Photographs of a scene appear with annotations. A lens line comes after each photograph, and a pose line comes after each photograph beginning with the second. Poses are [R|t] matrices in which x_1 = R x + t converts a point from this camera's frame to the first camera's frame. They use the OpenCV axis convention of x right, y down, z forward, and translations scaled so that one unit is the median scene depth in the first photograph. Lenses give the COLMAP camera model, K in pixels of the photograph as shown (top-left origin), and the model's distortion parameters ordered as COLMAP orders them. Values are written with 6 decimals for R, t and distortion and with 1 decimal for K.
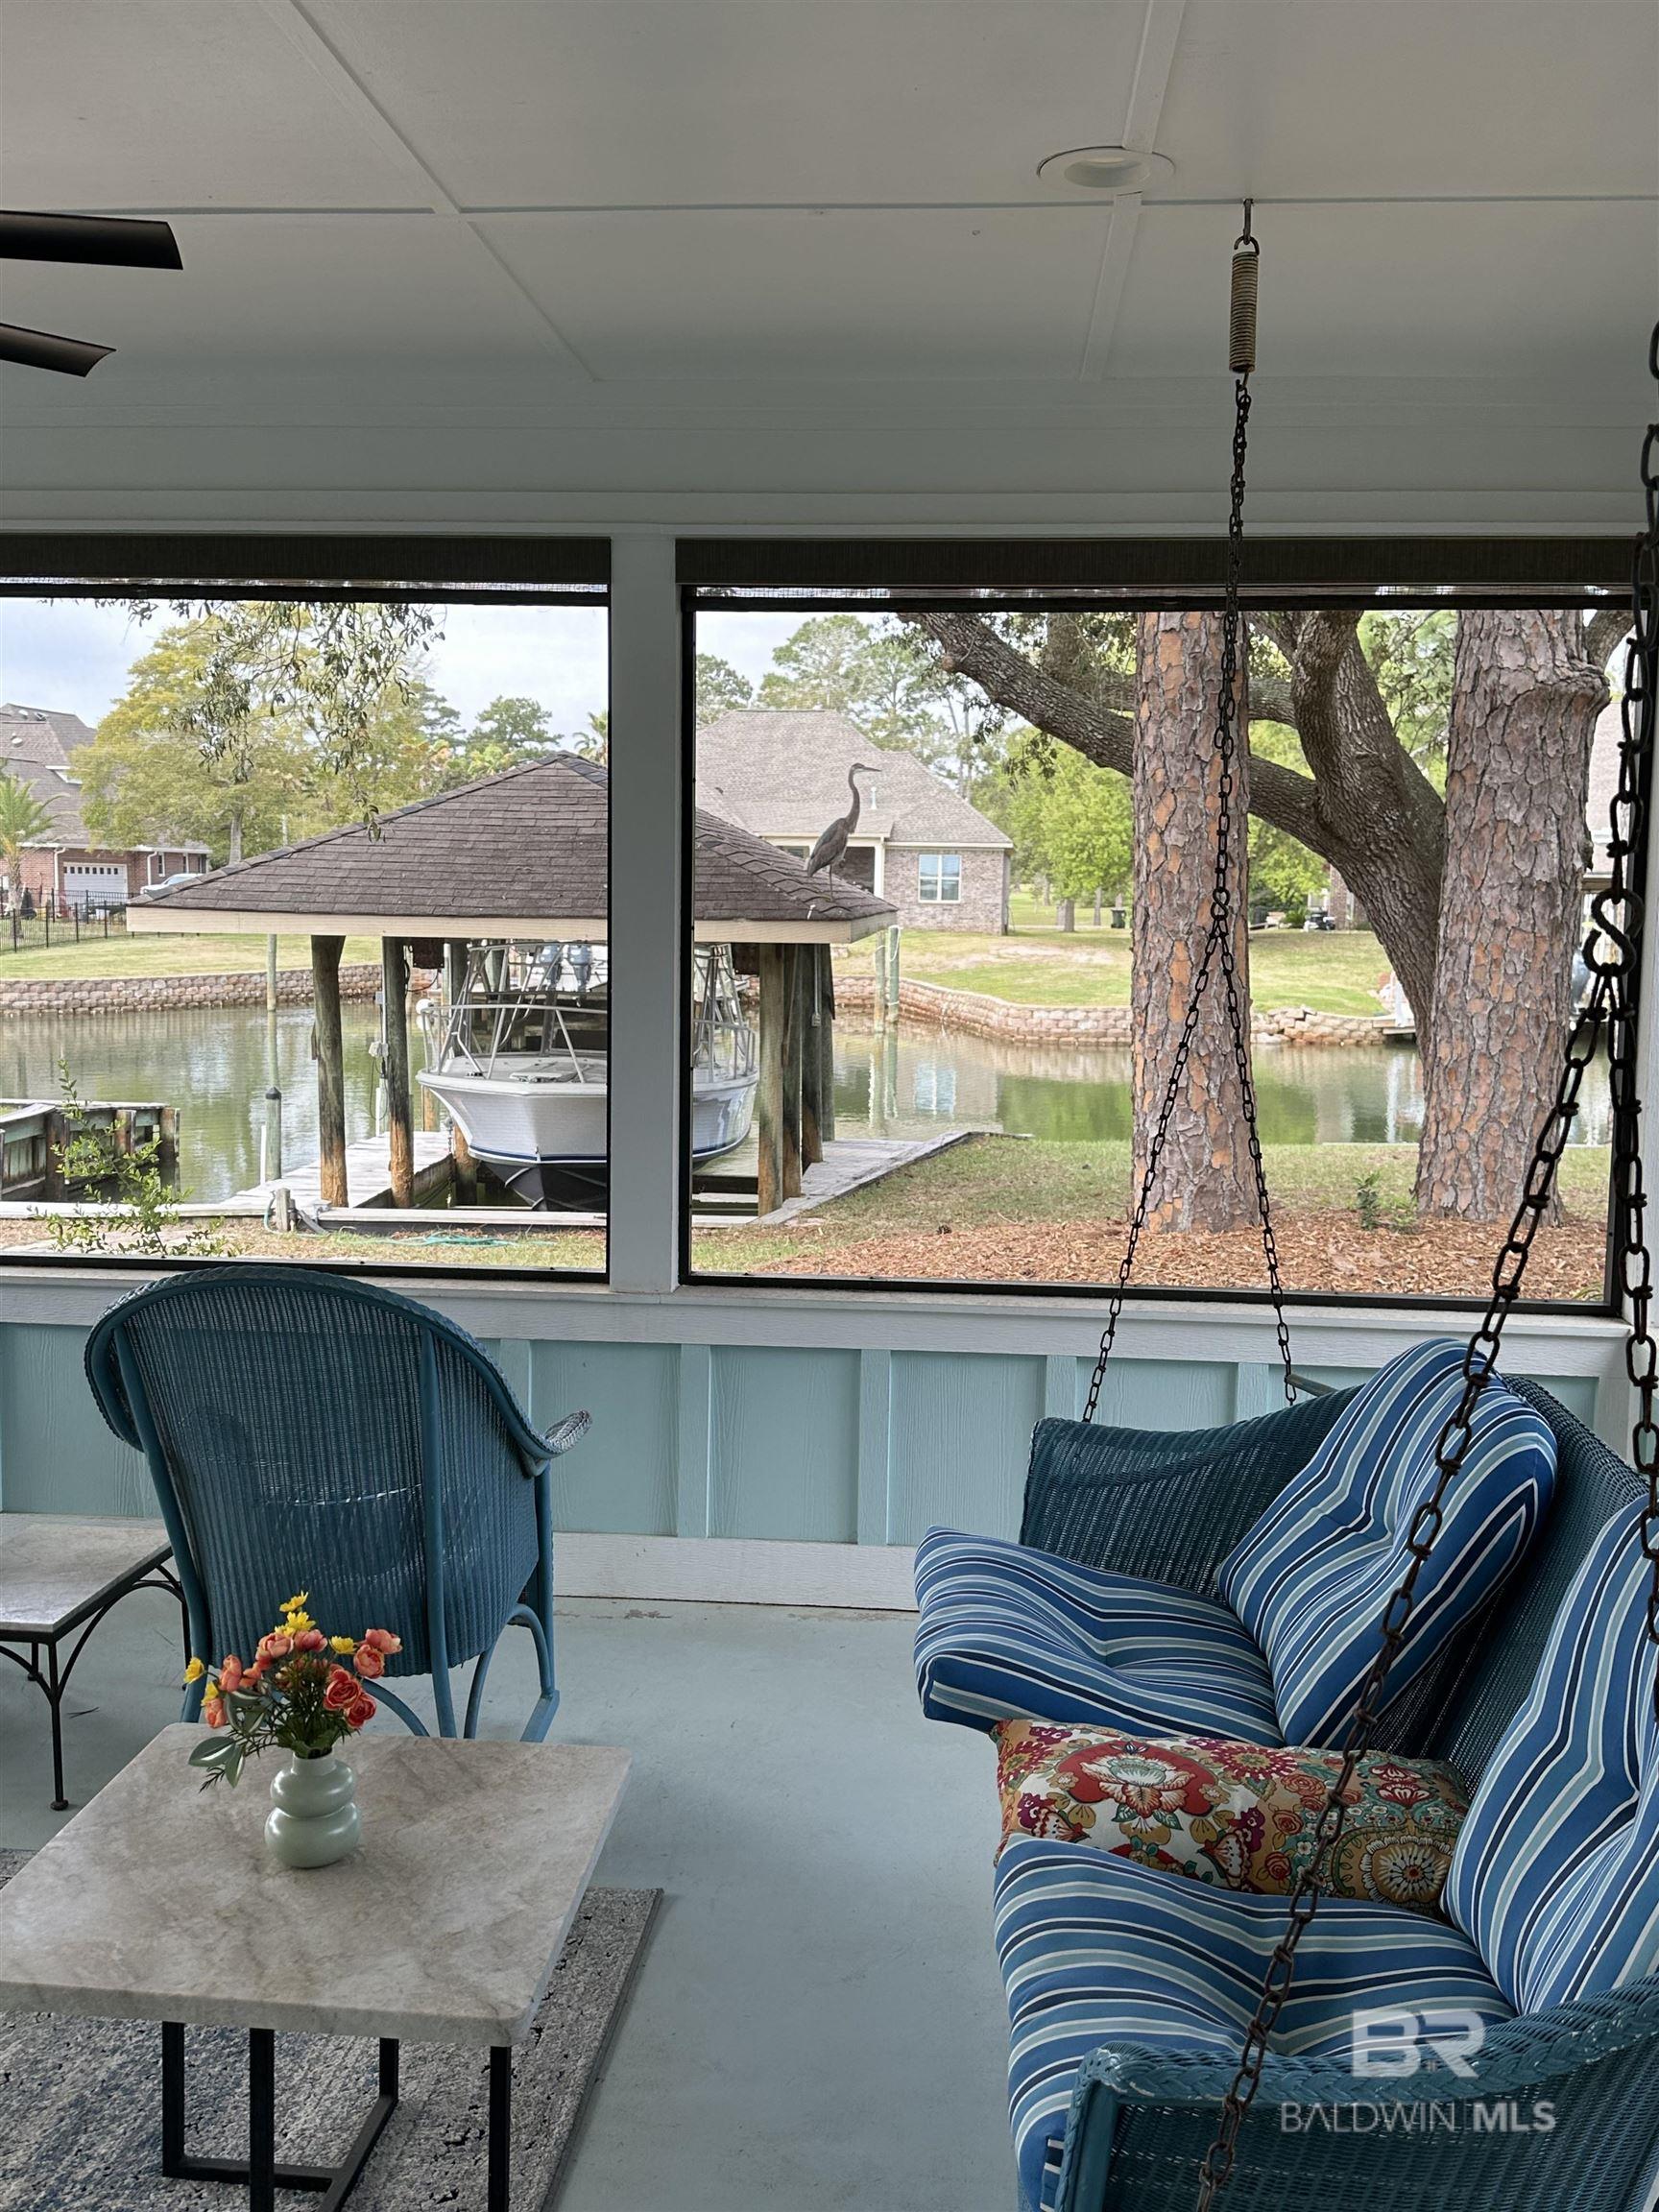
lens RADIAL K [[1935.2, 0, 828.9], [0, 1935.2, 1103.1], [0, 0, 1]] dist [0.068774, -0.006818]
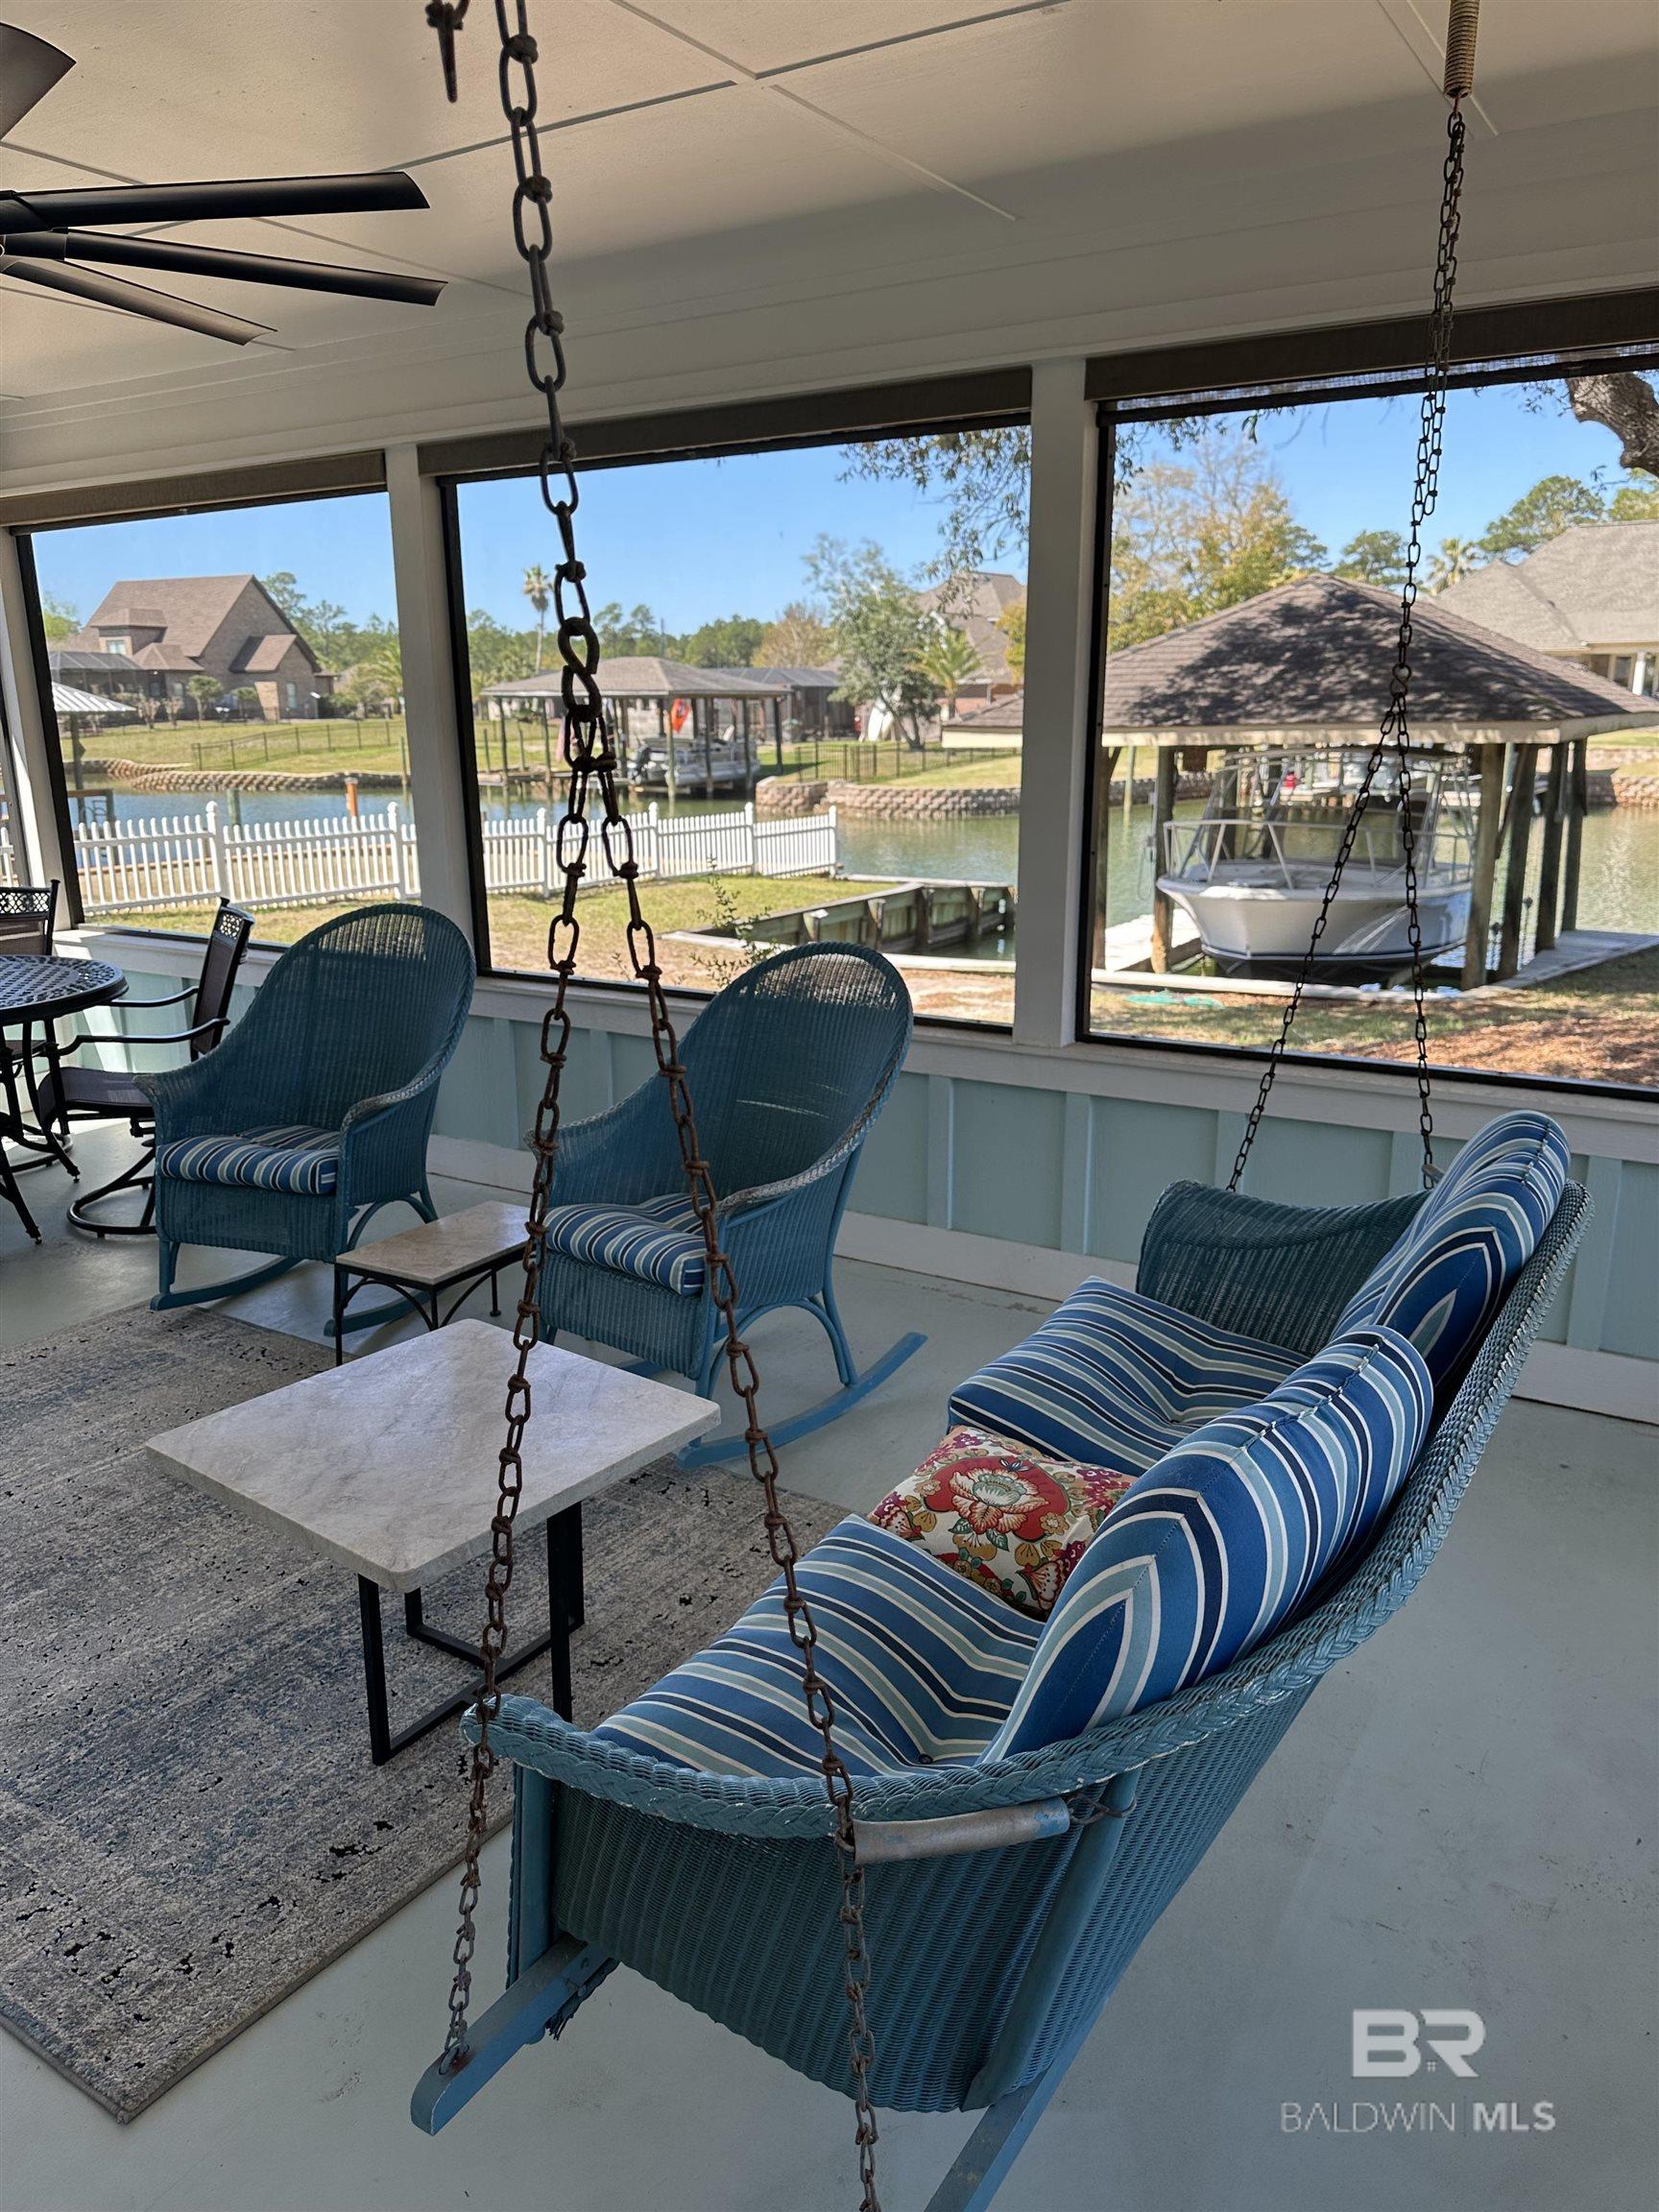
lens RADIAL K [[1565.0, 0, 833.3], [0, 1565.0, 1108.5], [0, 0, 1]] dist [0.071685, -0.083510]
pose [[0.893732, 0.088889, -0.439707, 0.315350], [-0.027081, 0.989075, 0.144902, 0.000935], [0.447783, -0.117596, 0.886375, 0.139898]]
